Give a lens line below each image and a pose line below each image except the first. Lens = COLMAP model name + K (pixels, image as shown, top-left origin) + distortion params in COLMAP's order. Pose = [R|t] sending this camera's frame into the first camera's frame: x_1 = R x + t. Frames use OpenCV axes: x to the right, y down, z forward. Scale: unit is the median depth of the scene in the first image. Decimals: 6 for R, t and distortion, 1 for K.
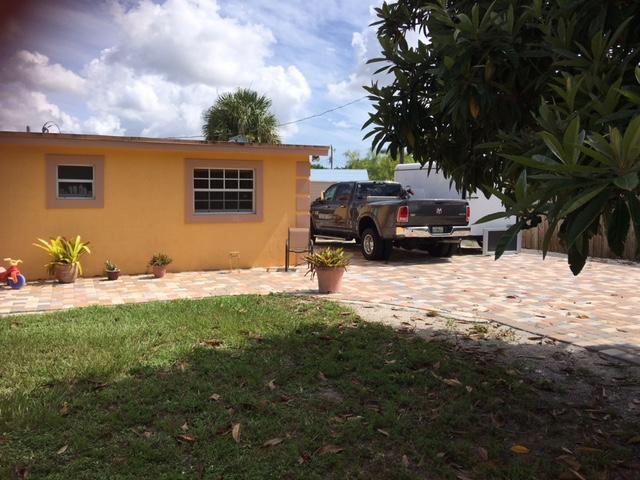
lens RADIAL K [[567.1, 0, 317.2], [0, 567.1, 235.8], [0, 0, 1]] dist [0.174714, -0.267947]
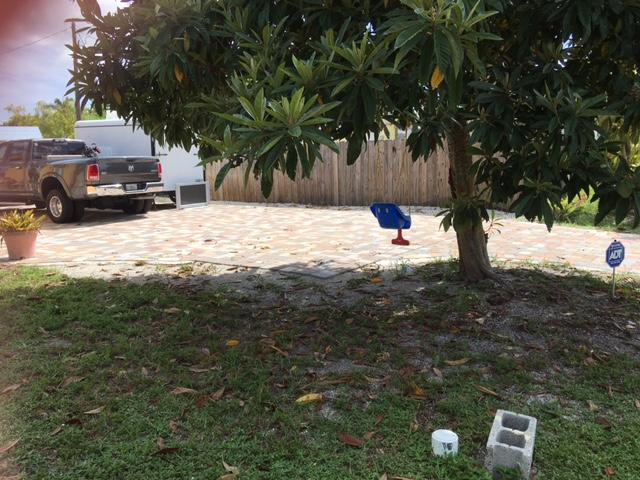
lens RADIAL K [[567.1, 0, 317.2], [0, 567.1, 235.8], [0, 0, 1]] dist [0.174714, -0.267947]
pose [[0.857575, -0.101261, 0.504293, -0.063205], [0.065894, 0.993980, 0.087534, 0.015862], [-0.510121, -0.041838, 0.859084, -0.106695]]
